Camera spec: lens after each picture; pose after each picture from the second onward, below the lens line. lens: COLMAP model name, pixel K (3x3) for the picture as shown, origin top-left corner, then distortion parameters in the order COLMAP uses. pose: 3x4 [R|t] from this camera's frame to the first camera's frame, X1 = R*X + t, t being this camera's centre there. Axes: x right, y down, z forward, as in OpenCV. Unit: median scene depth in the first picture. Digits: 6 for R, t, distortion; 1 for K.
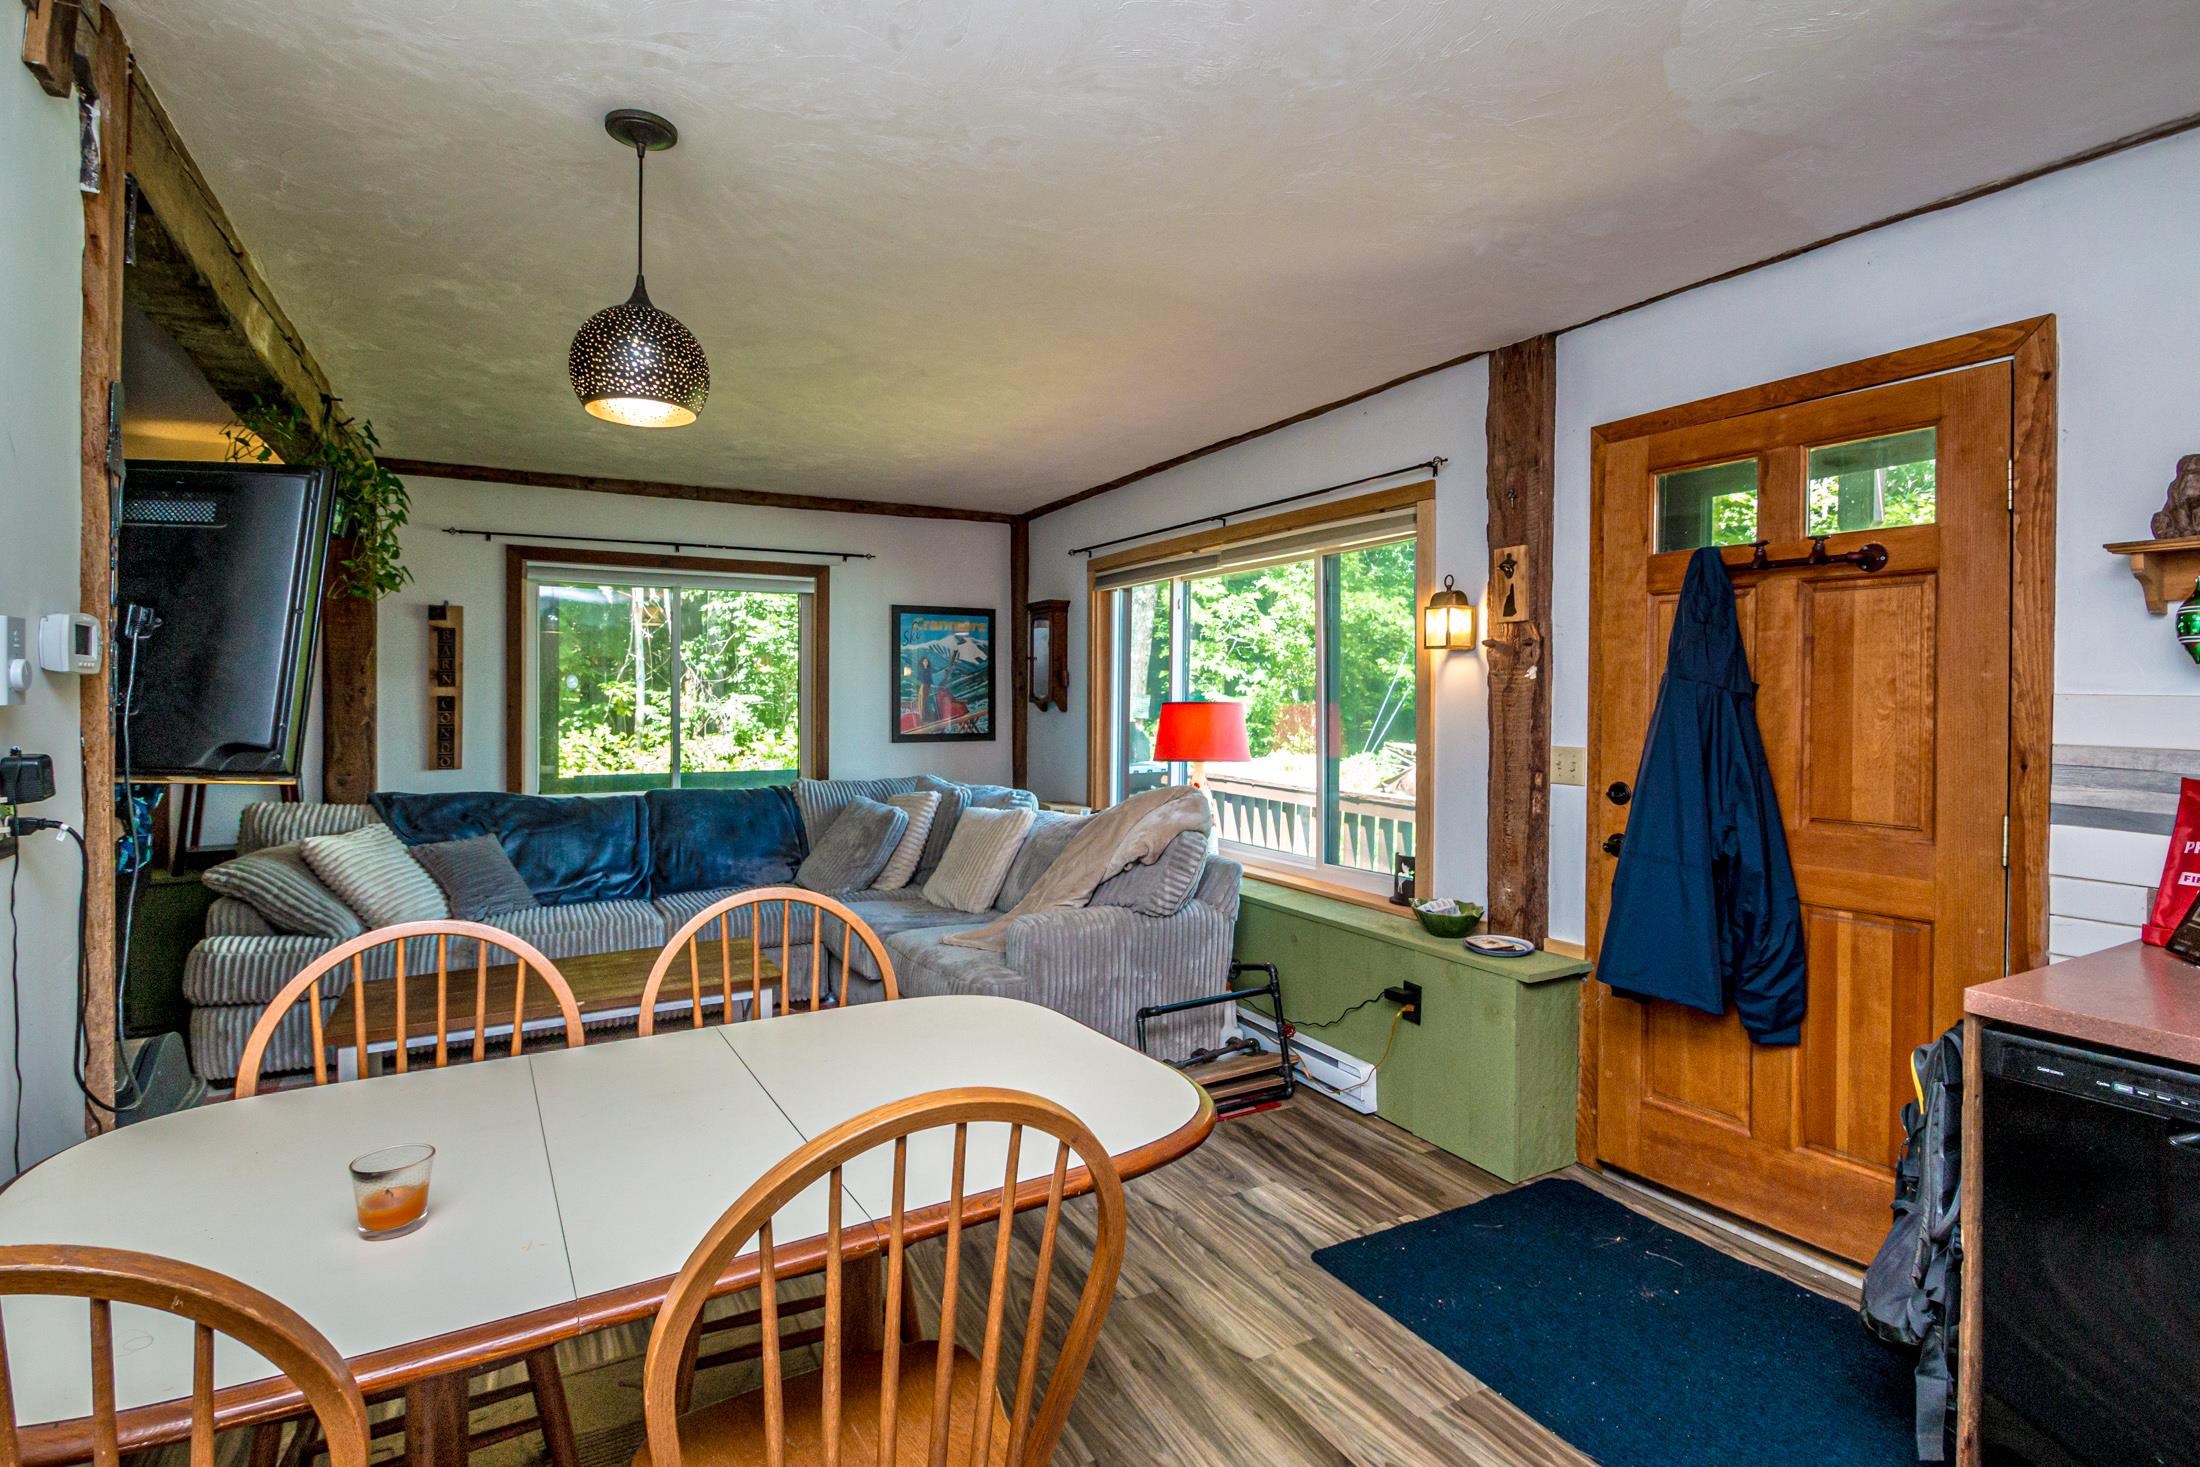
lens RADIAL K [[1060.1, 0, 1044.7], [0, 1060.1, 724.9], [0, 0, 1]] dist [0.002029, -0.009343]
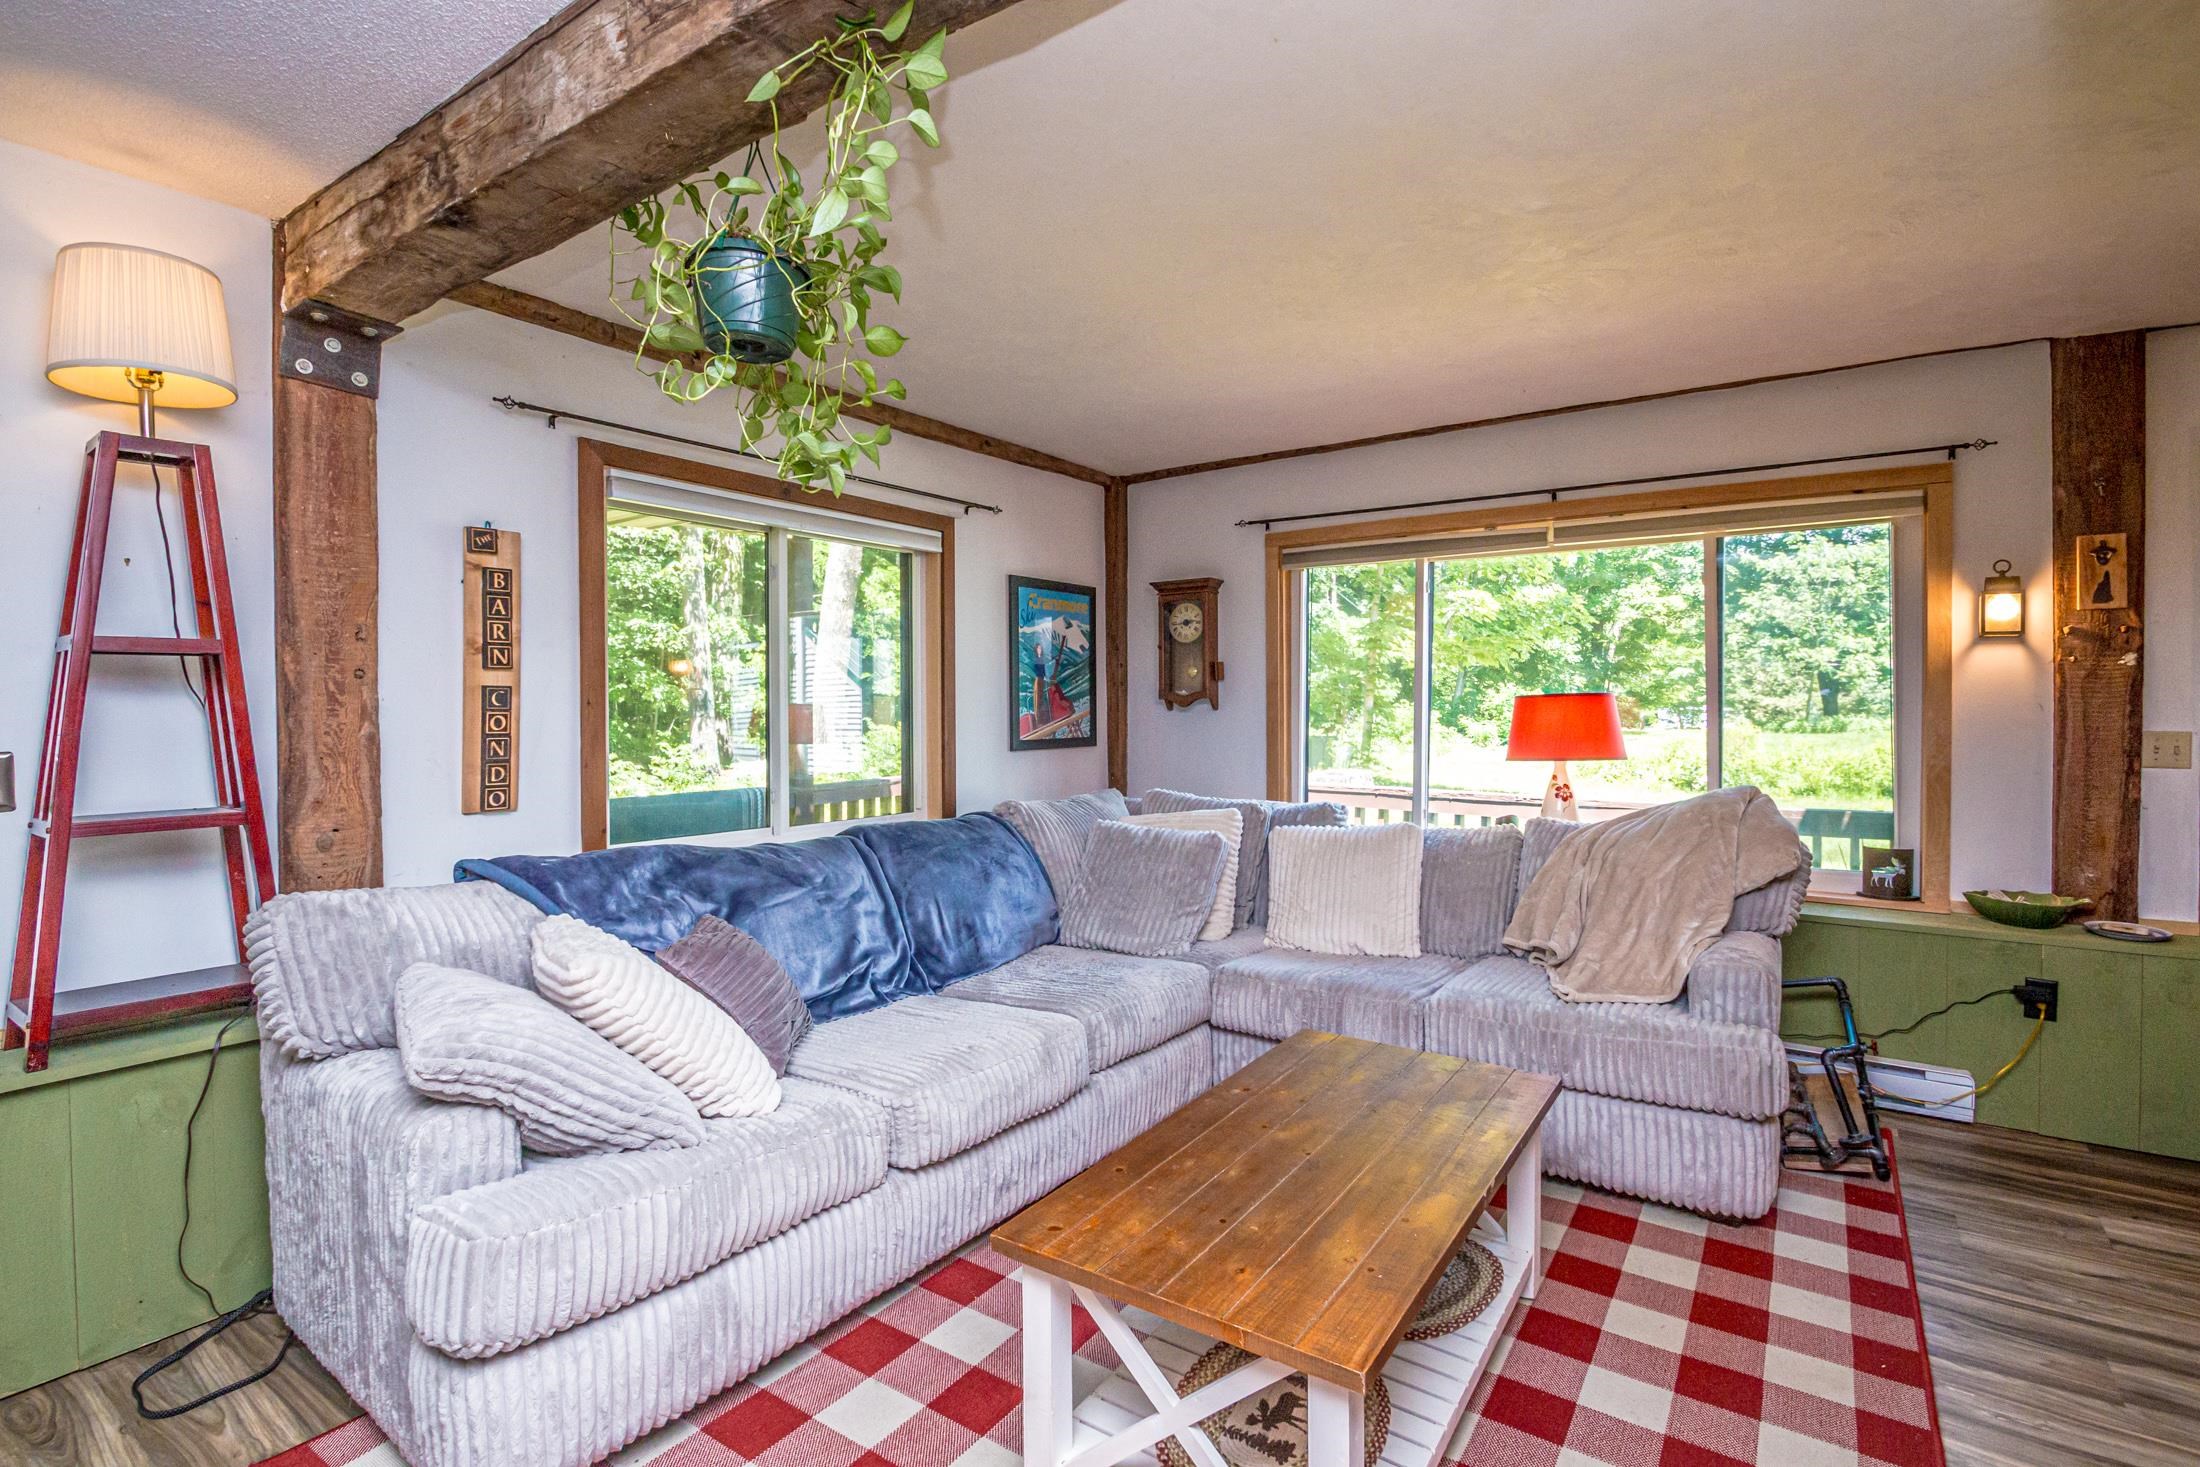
lens RADIAL K [[1060.1, 0, 1090.4], [0, 1060.1, 726.0], [0, 0, 1]] dist [0.002029, -0.009343]
pose [[0.890436, -0.012179, 0.454945, -0.541394], [0.015452, 0.999875, -0.003475, 0.001858], [-0.454846, 0.010124, 0.890513, 0.338154]]
